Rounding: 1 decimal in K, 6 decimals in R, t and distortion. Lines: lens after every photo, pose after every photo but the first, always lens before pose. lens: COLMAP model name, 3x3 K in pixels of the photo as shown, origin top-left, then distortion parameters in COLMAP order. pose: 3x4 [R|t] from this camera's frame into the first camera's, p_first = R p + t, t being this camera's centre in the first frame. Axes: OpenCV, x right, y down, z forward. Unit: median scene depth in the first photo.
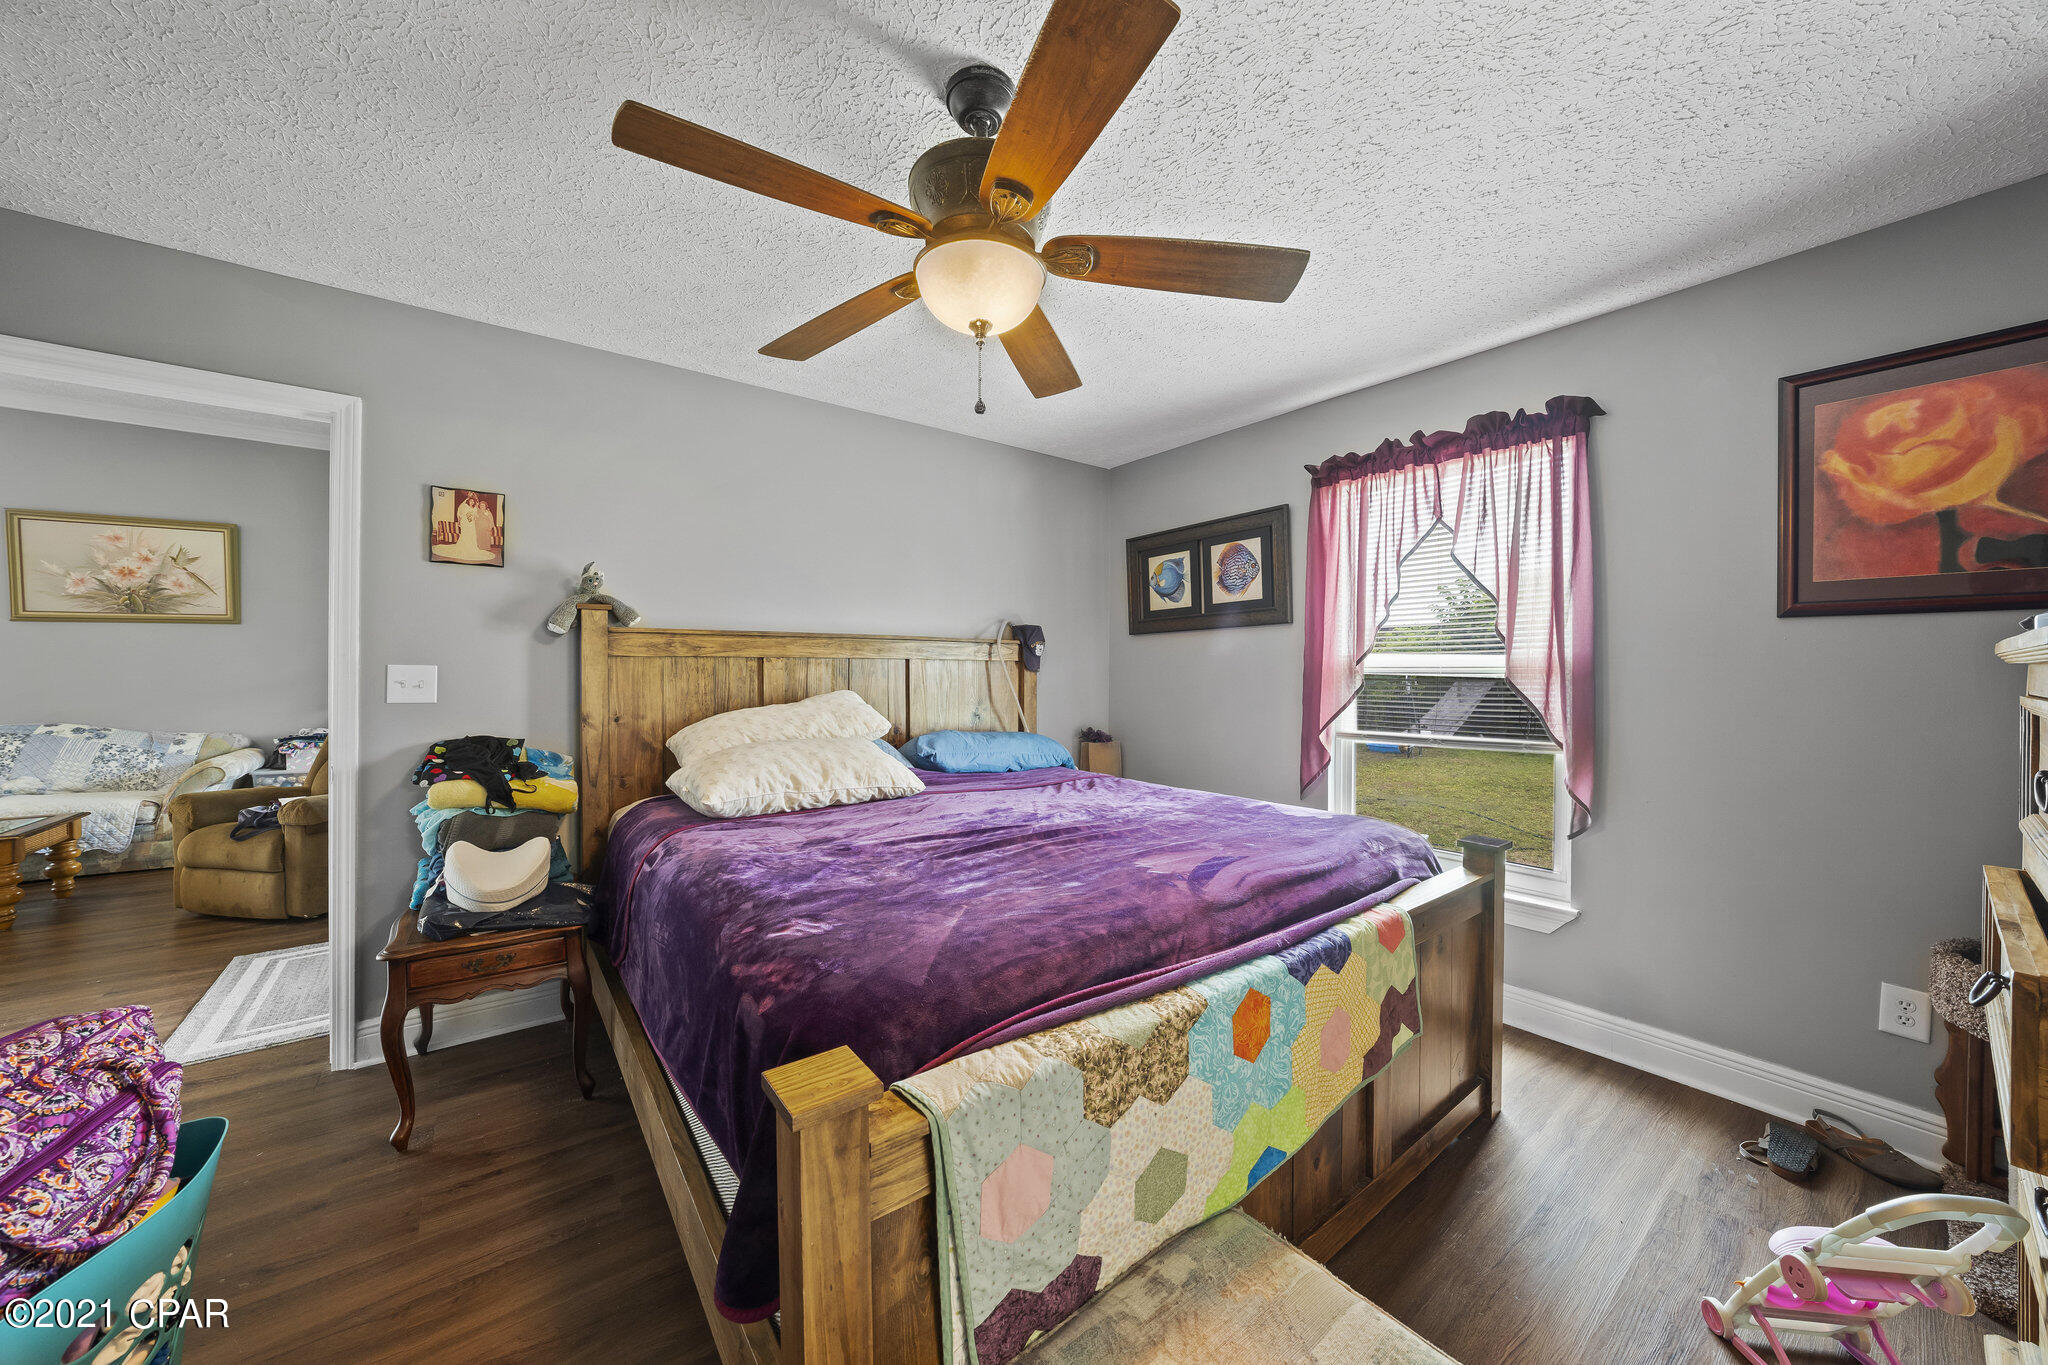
lens RADIAL K [[710.1, 0, 1023.7], [0, 710.1, 675.5], [0, 0, 1]] dist [-0.024984, 0.005586]
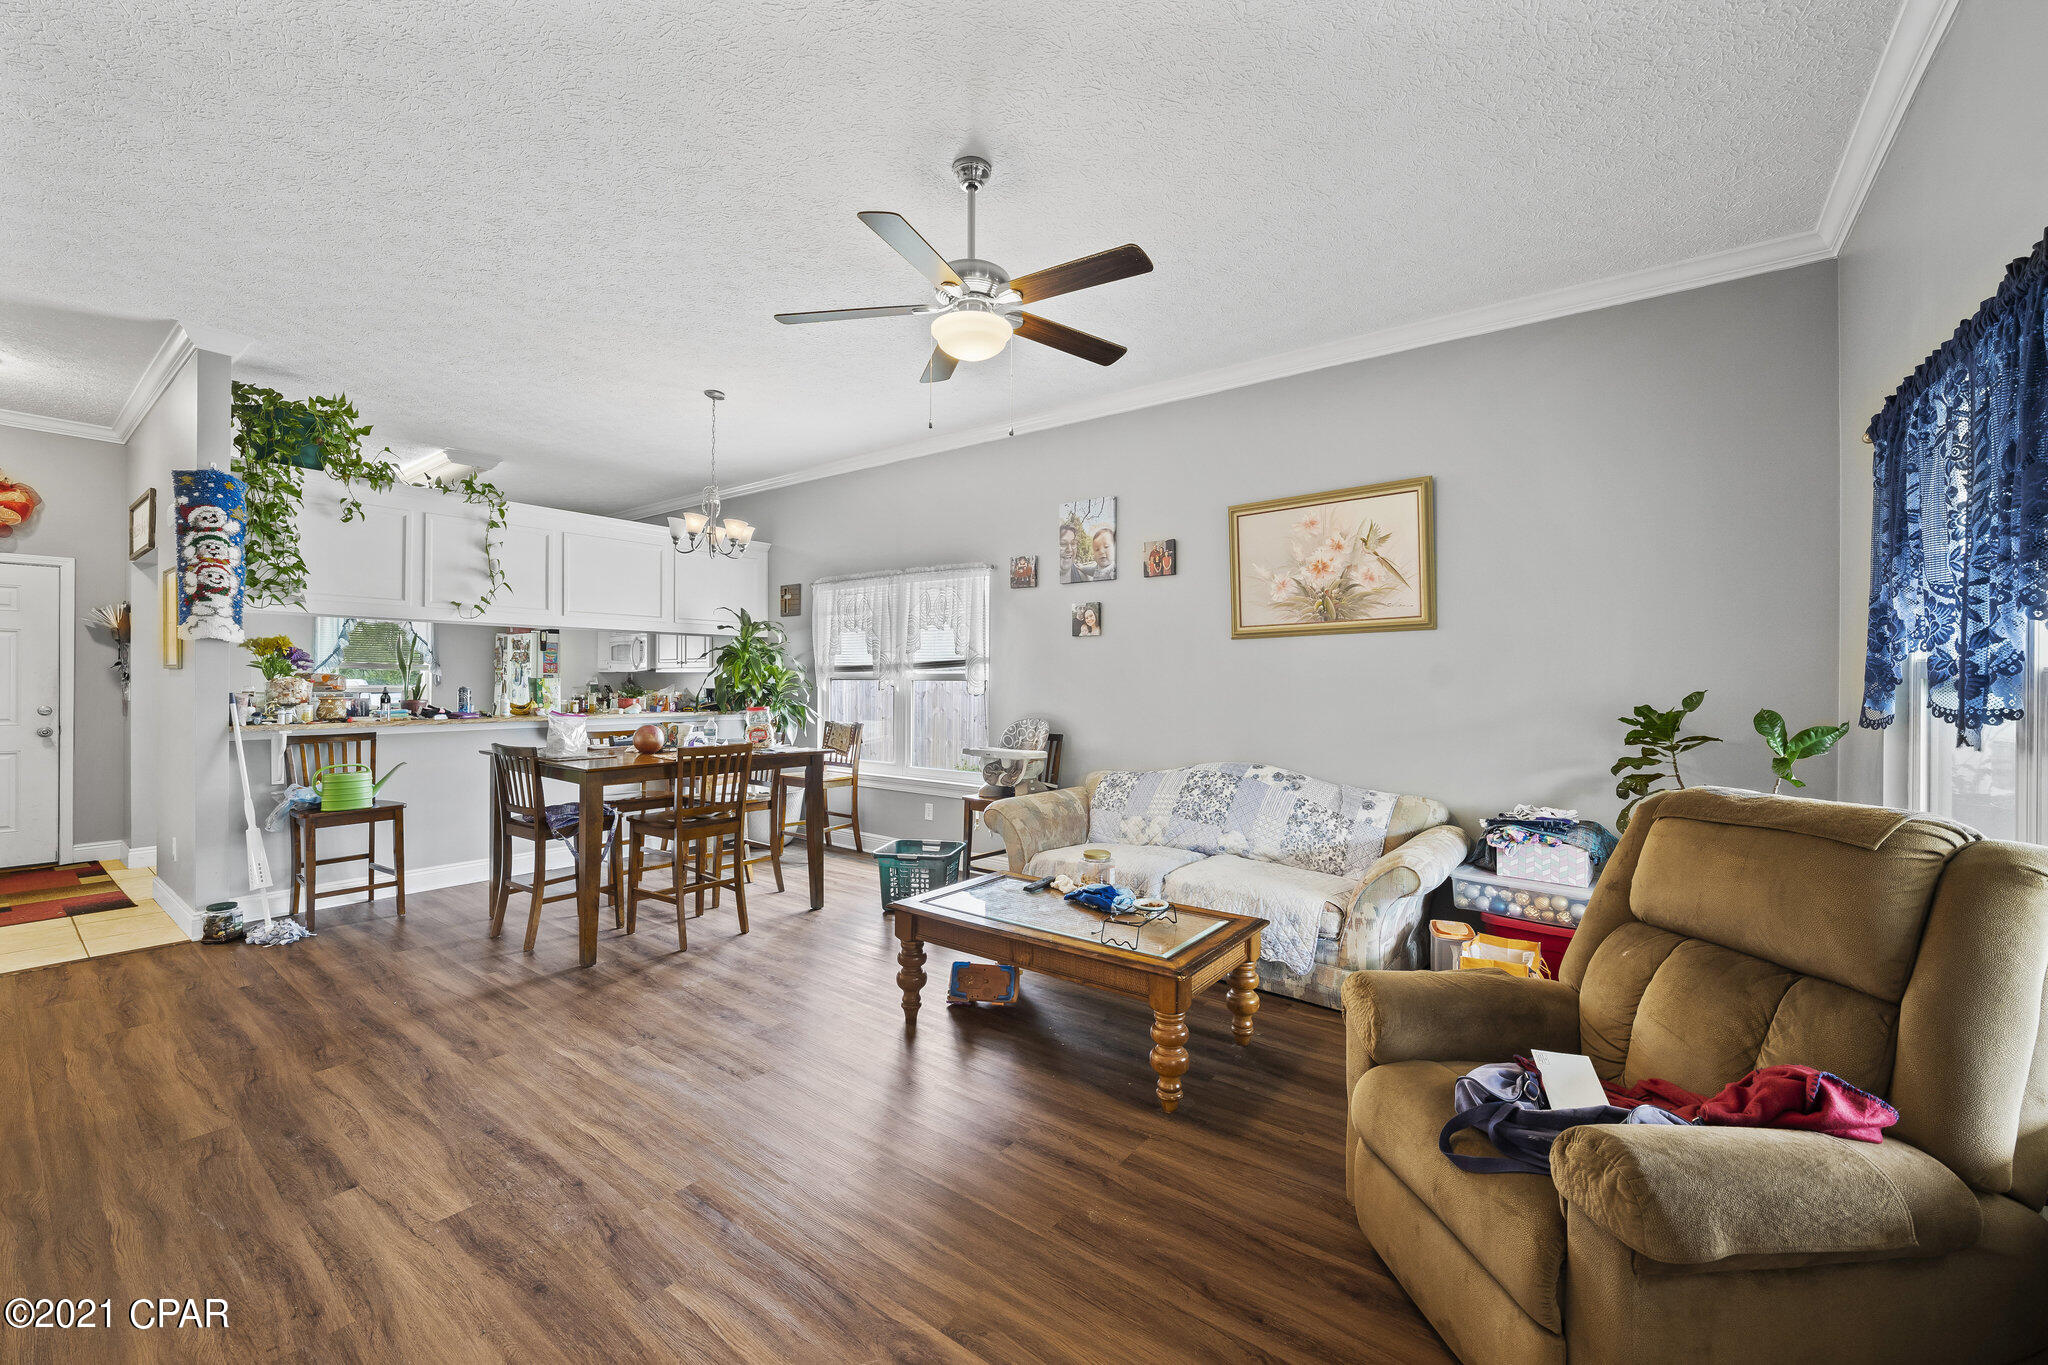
lens RADIAL K [[817.7, 0, 1024.0], [0, 817.7, 682.5], [0, 0, 1]] dist [-0.021665, 0.006355]
pose [[0.271745, -0.000472, -0.962369, -0.540519], [-0.006549, 0.999976, -0.002339, -0.021270], [0.962347, 0.006938, 0.271735, 0.455576]]
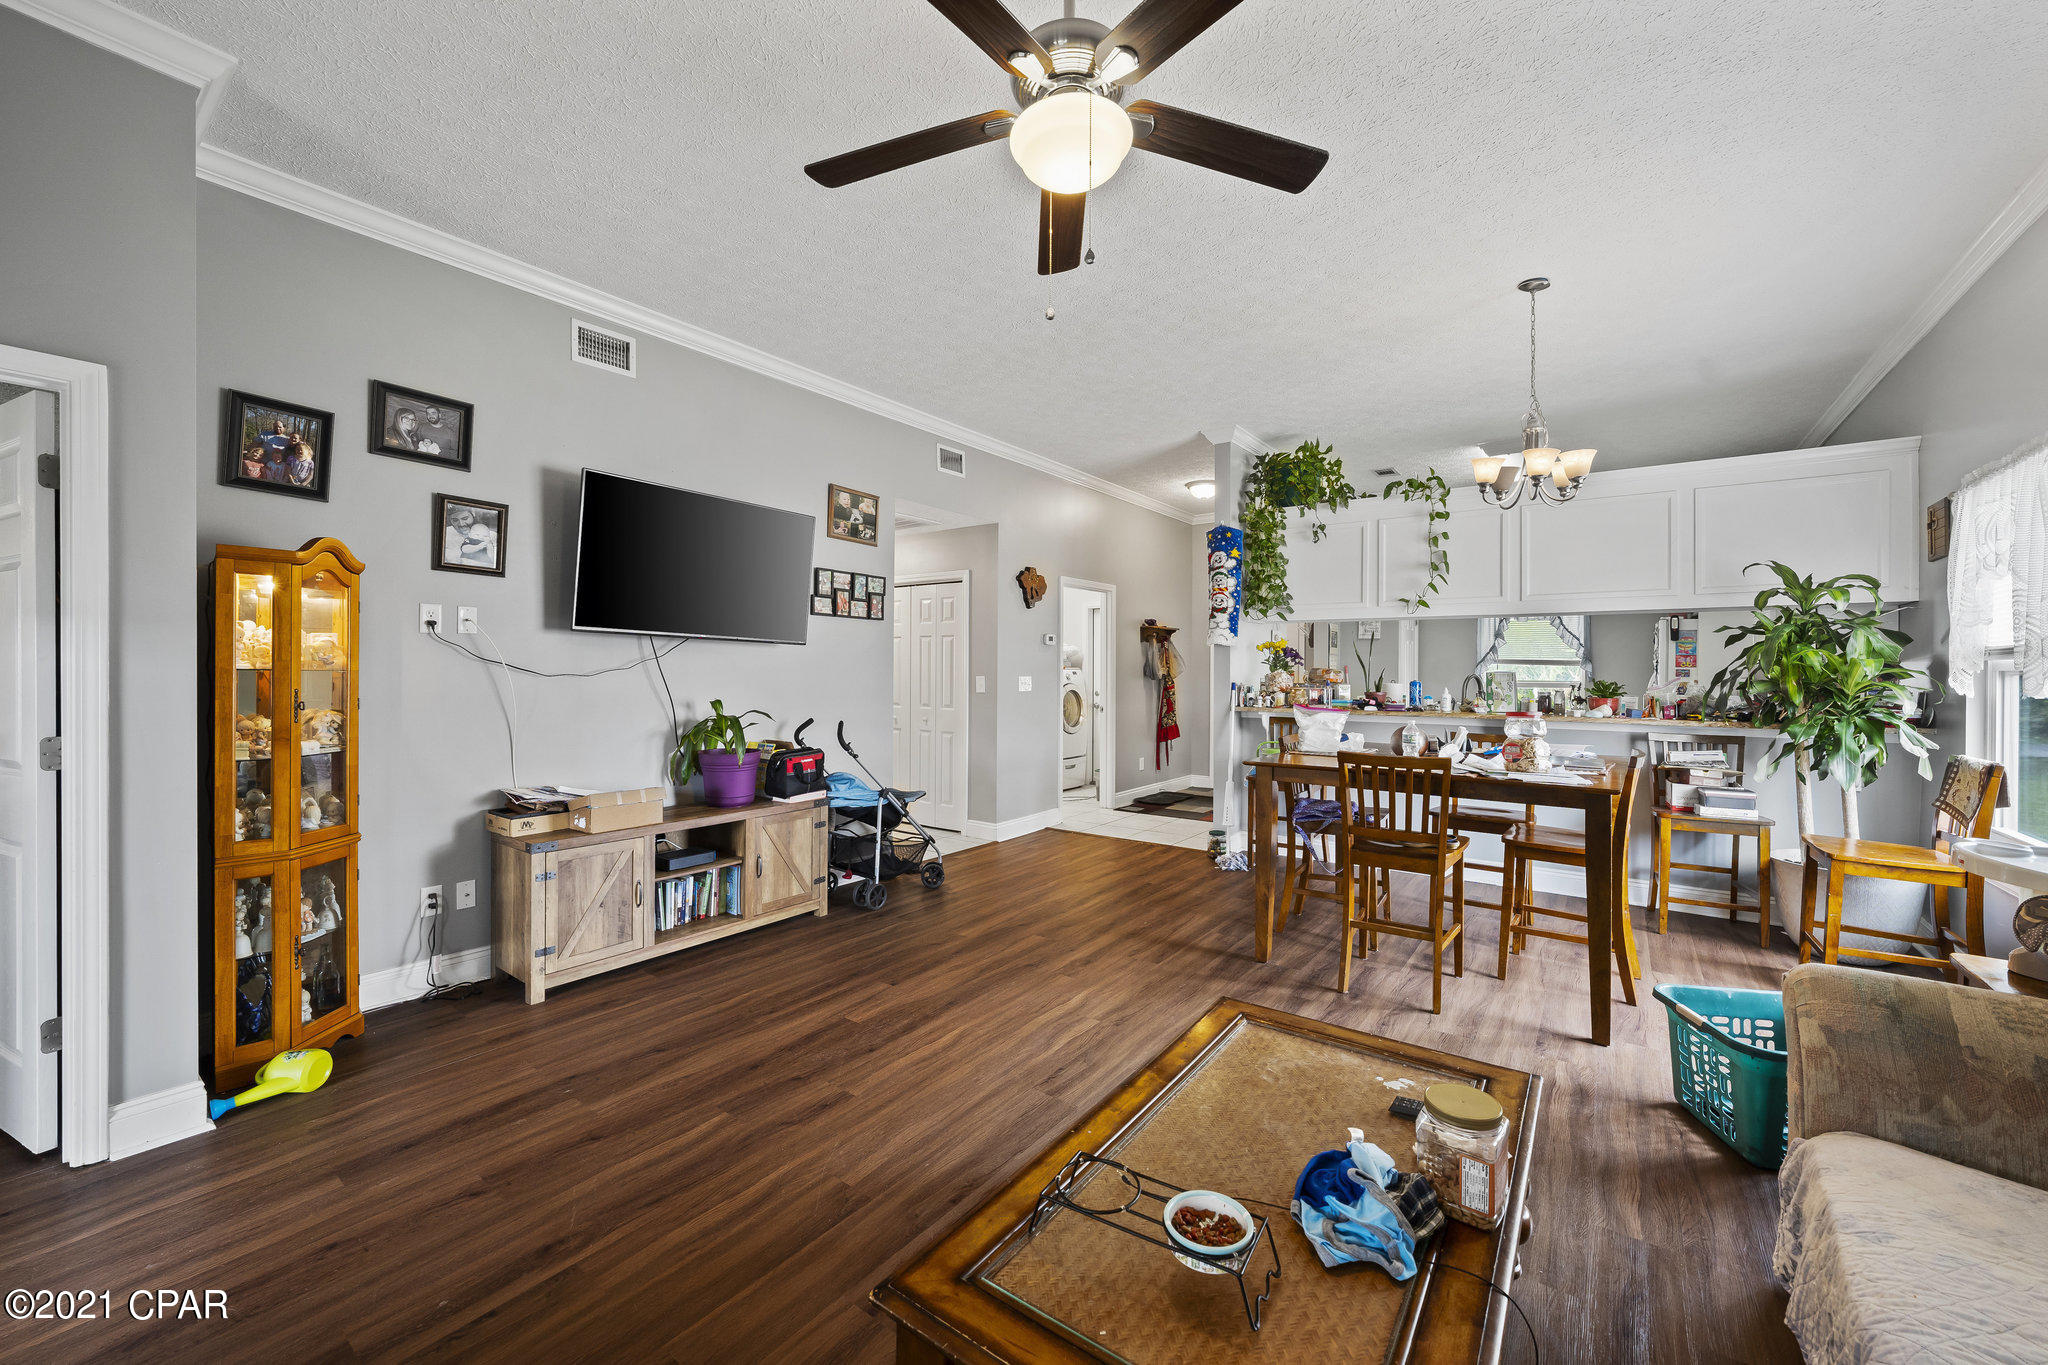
lens RADIAL K [[787.3, 0, 1025.1], [0, 787.3, 675.5], [0, 0, 1]] dist [-0.020118, -0.000053]
pose [[-0.960227, -0.008496, -0.279093, -0.981304], [-0.010346, 0.999933, 0.005156, -0.019898], [0.279030, 0.007838, -0.960250, 0.915165]]
